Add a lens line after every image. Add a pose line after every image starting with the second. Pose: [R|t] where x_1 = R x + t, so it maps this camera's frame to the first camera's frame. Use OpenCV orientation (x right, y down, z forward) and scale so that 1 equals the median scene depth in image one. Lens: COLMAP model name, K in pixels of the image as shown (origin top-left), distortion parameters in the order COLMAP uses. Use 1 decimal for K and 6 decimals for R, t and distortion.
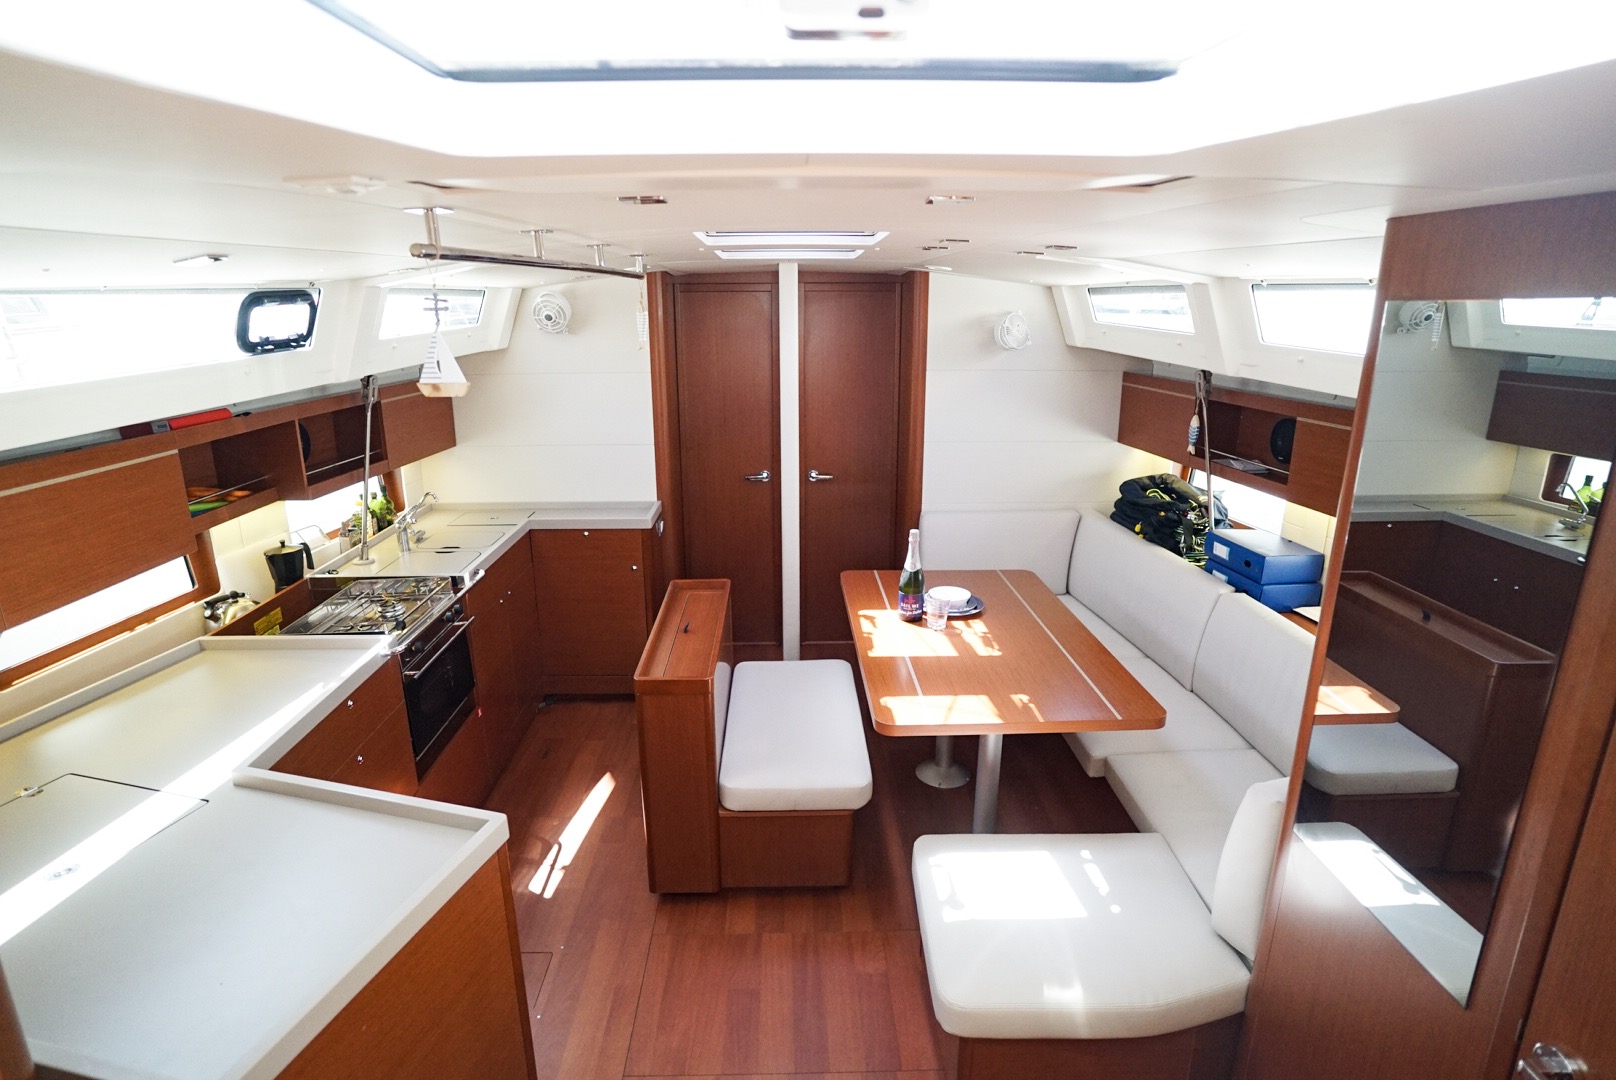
lens RADIAL K [[825.4, 0, 808.0], [0, 825.4, 540.0], [0, 0, 1]] dist [0.000094, 0.000048]
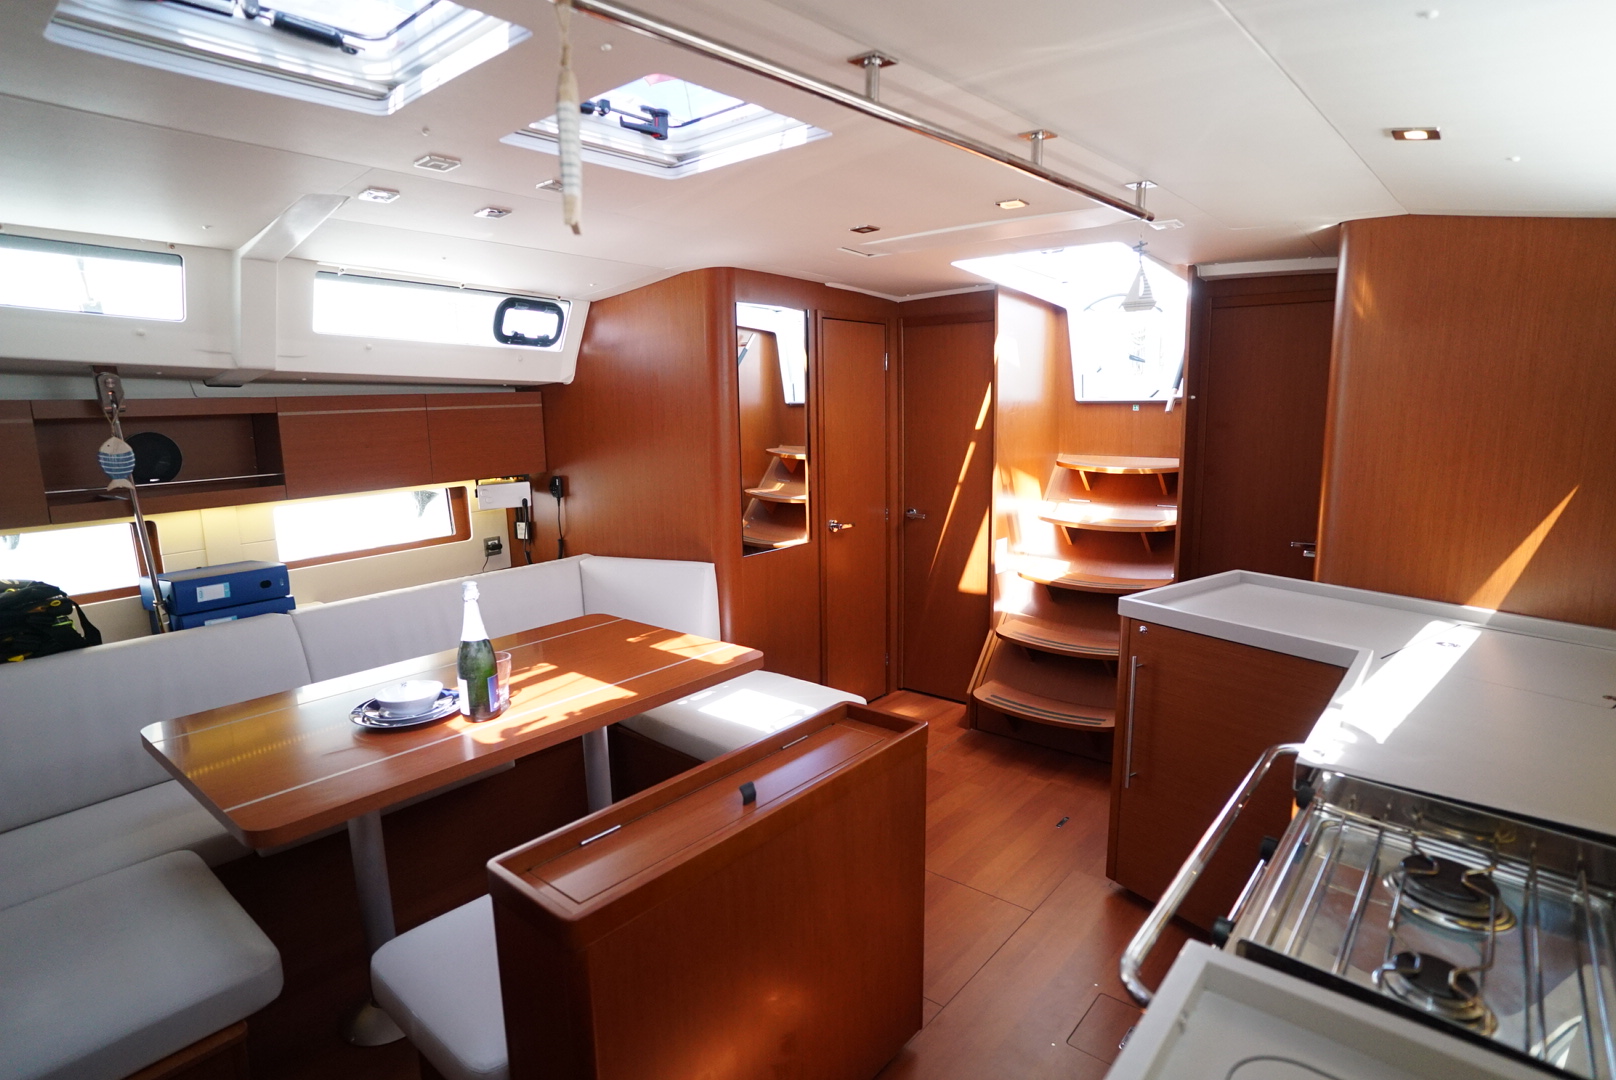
lens RADIAL K [[824.9, 0, 825.9], [0, 824.9, 535.3], [0, 0, 1]] dist [-0.026246, 0.000215]
pose [[-0.750941, -0.092315, 0.653885, -0.539836], [0.202342, 0.910388, 0.360904, -0.235480], [-0.628606, 0.403326, -0.664968, 1.306022]]
